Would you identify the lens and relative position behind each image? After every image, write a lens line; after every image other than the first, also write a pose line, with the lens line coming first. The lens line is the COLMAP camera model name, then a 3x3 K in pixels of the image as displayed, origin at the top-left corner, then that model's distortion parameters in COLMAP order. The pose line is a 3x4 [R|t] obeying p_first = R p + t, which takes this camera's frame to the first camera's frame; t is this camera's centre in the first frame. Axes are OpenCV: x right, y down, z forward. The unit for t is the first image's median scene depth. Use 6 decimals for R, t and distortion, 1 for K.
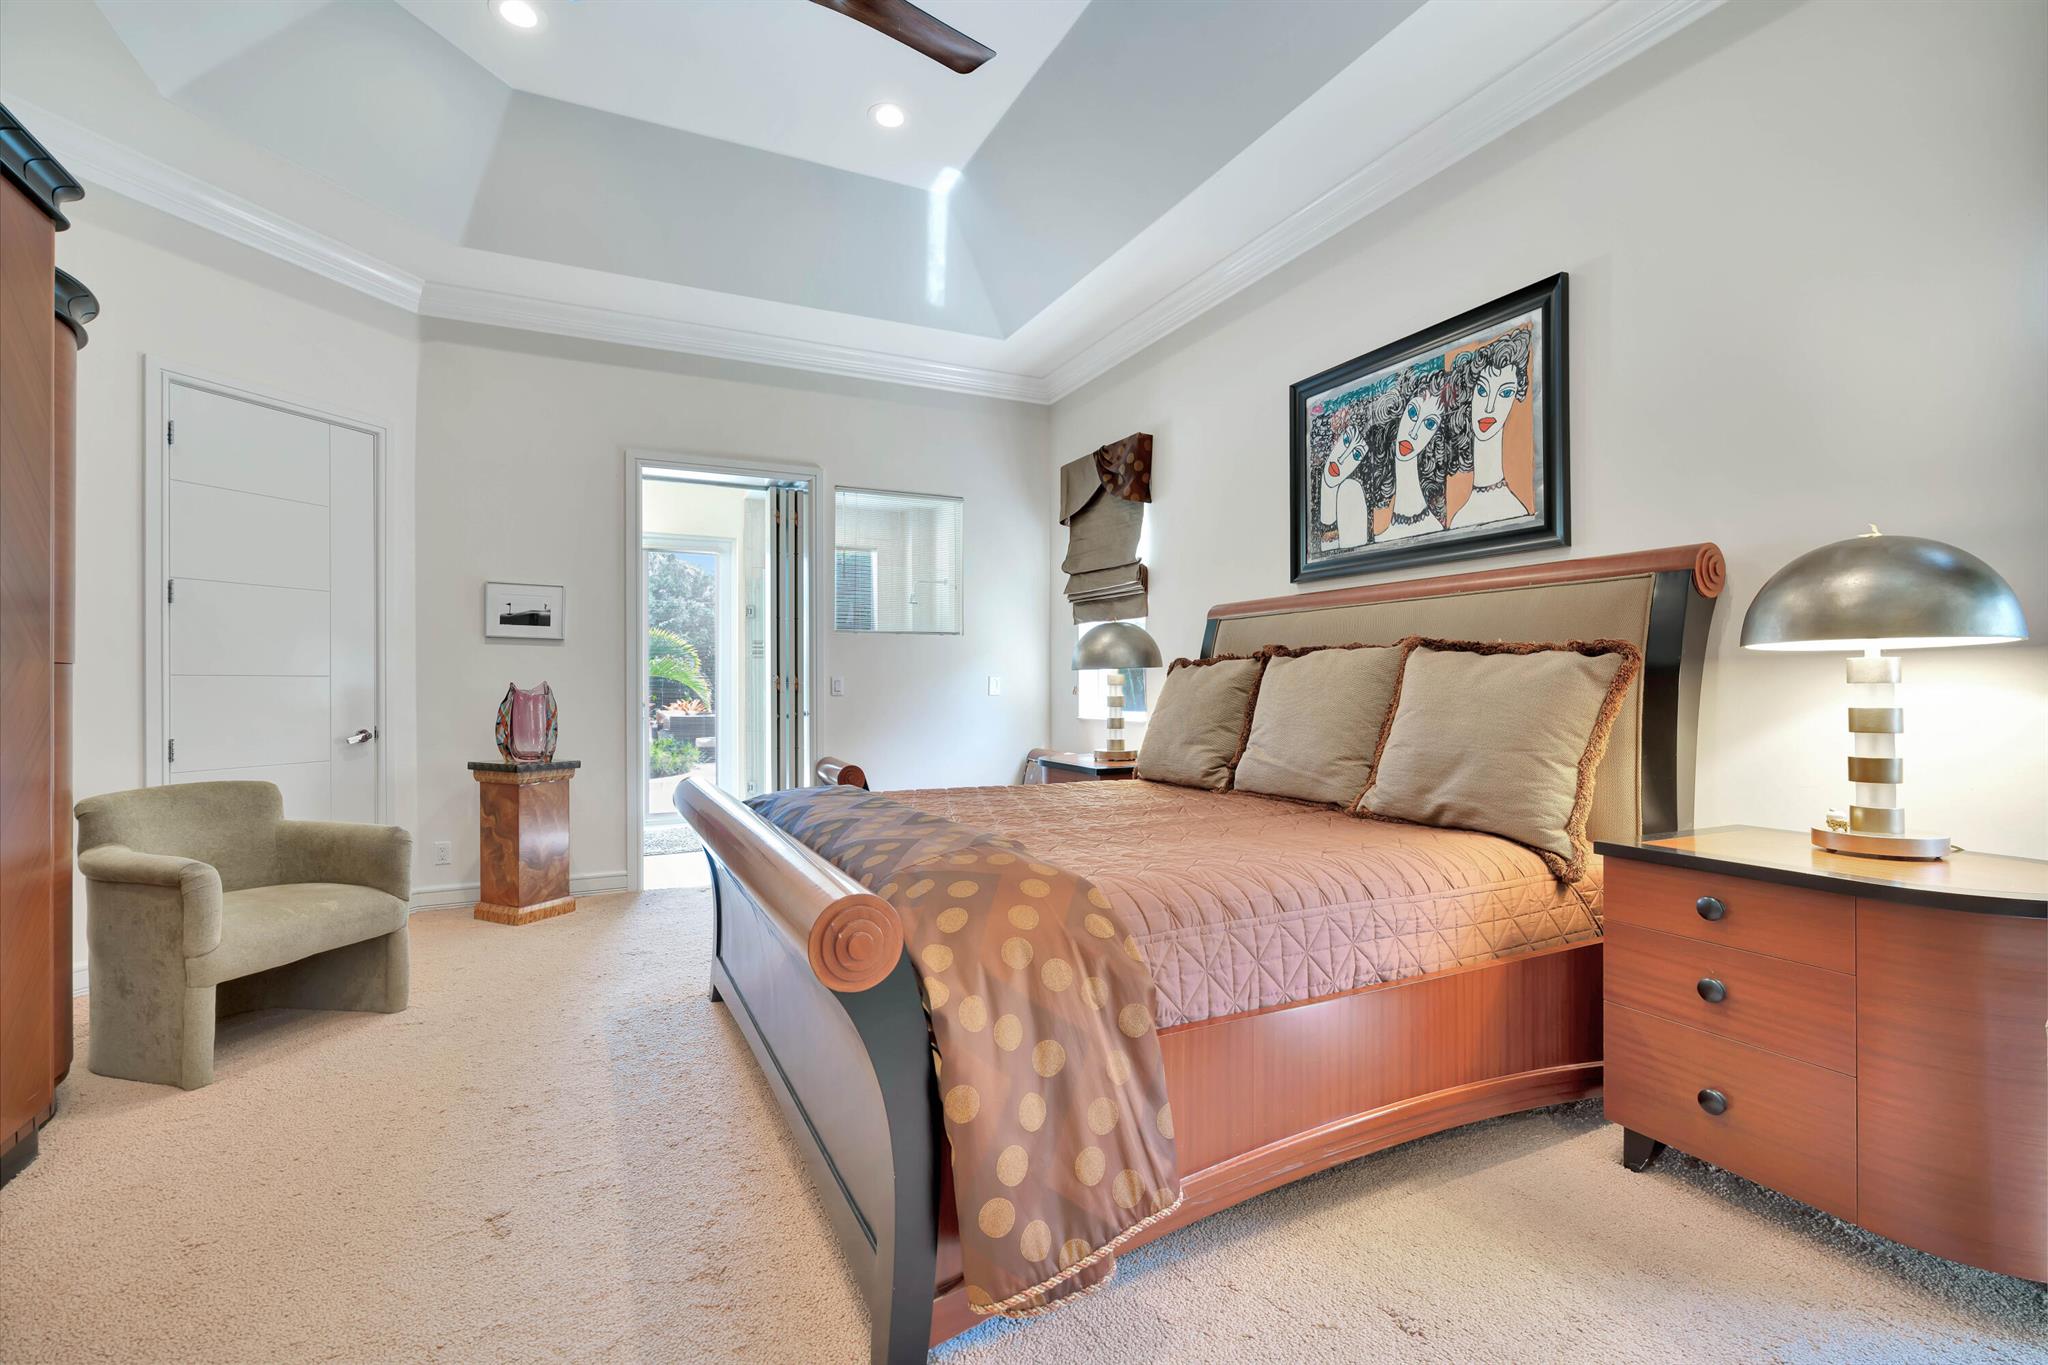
lens RADIAL K [[929.1, 0, 1024.0], [0, 929.1, 682.5], [0, 0, 1]] dist [-0.010705, 0.000275]
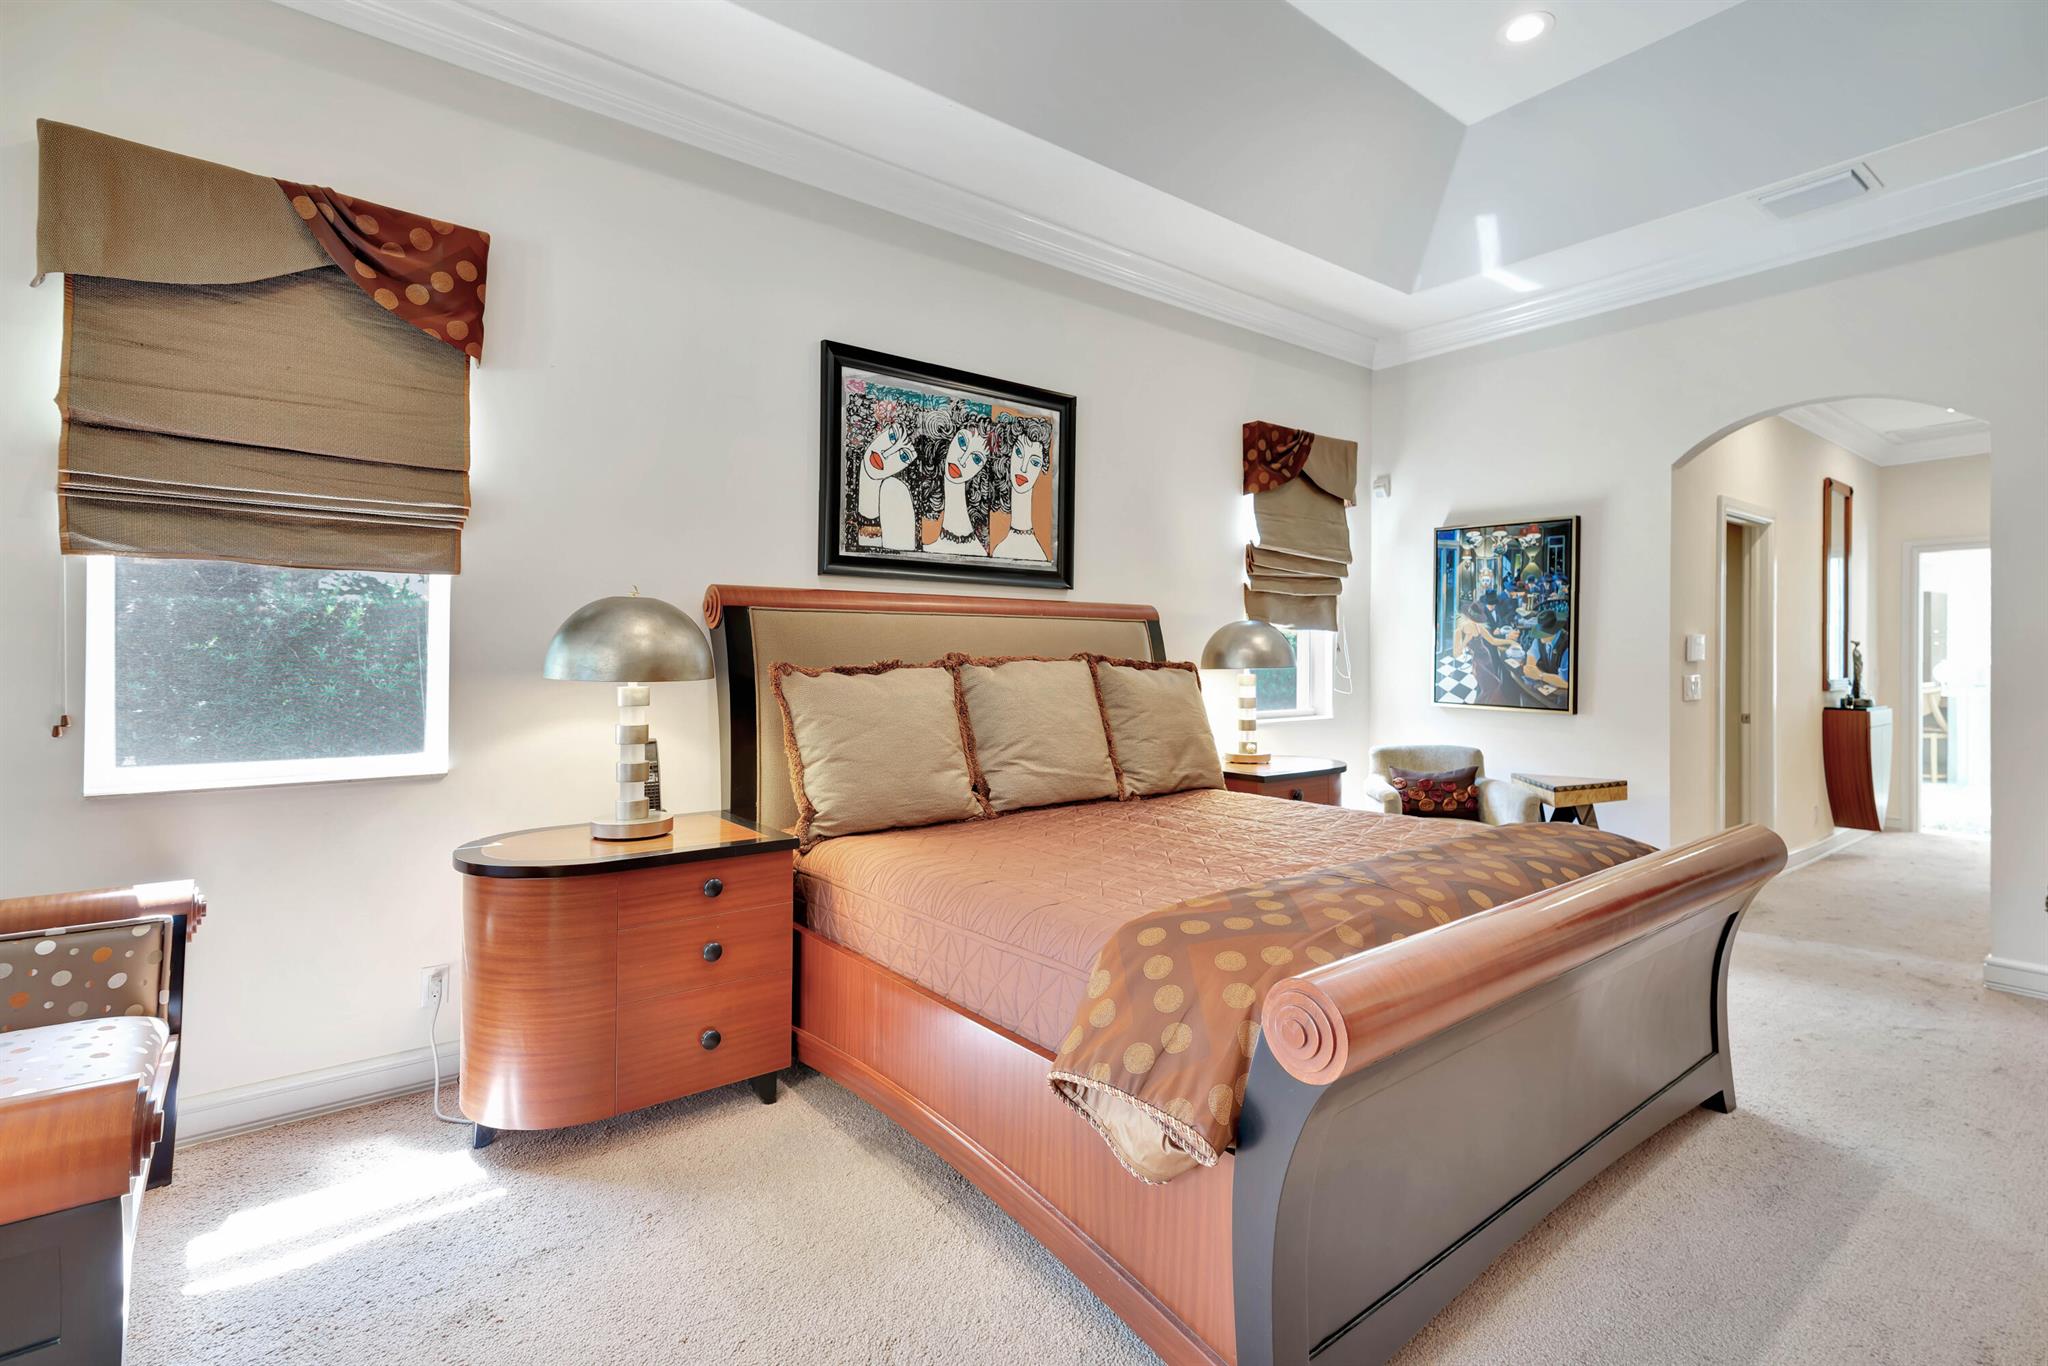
lens RADIAL K [[895.3, 0, 1023.8], [0, 895.3, 672.4], [0, 0, 1]] dist [0.001332, 0.000213]
pose [[-0.167262, 0.028310, 0.985506, -0.607460], [0.018768, 0.999498, -0.025527, 0.007024], [-0.985734, 0.014226, -0.167709, 1.087070]]
